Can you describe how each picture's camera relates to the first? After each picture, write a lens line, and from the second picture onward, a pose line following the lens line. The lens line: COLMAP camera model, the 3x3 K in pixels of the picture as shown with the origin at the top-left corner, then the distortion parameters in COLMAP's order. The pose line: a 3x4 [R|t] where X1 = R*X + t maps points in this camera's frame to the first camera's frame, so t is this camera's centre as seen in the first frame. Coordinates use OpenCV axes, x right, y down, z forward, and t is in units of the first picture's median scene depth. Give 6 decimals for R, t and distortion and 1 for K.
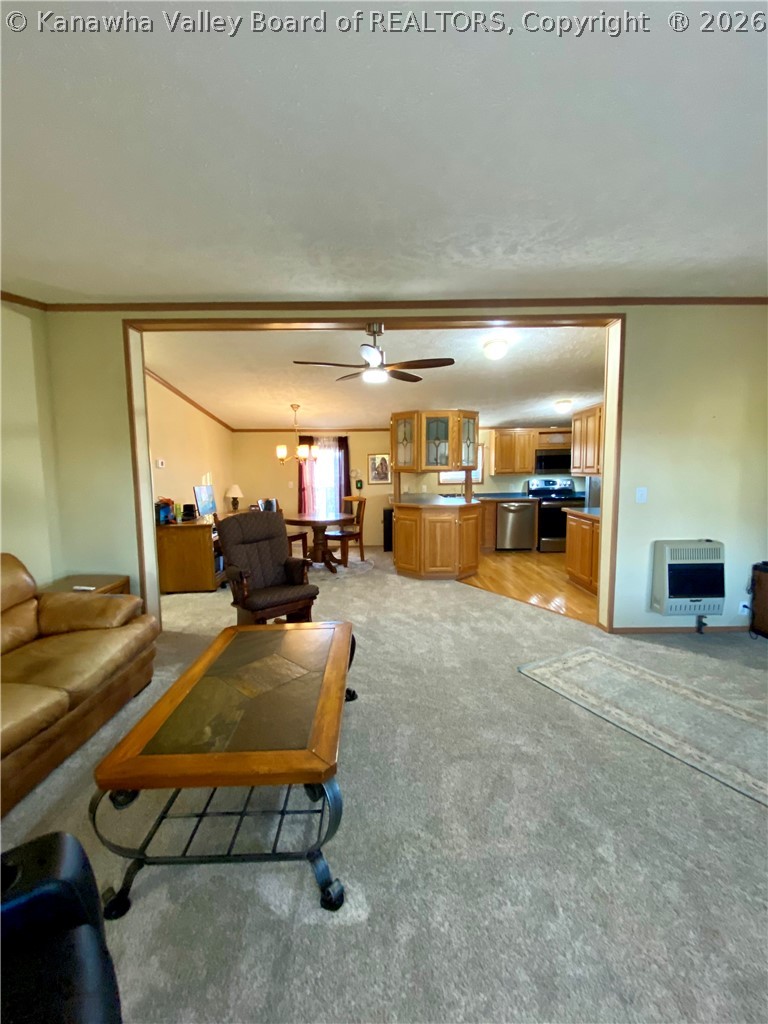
lens RADIAL K [[408.2, 0, 384.0], [0, 408.2, 512.0], [0, 0, 1]] dist [0.001428, -0.013102]
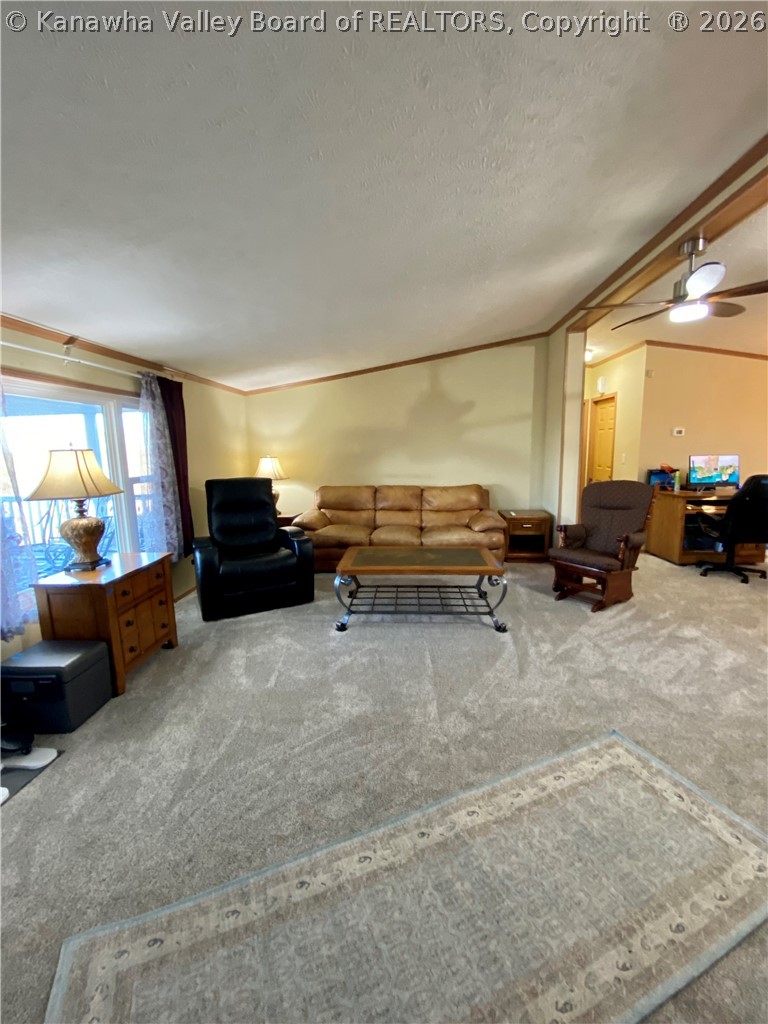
lens RADIAL K [[408.2, 0, 384.0], [0, 408.2, 512.0], [0, 0, 1]] dist [0.001428, -0.013102]
pose [[-0.073056, 0.167898, -0.983094, 0.639786], [-0.090089, 0.980587, 0.174165, -0.041252], [0.993251, 0.101290, -0.056512, 0.409270]]
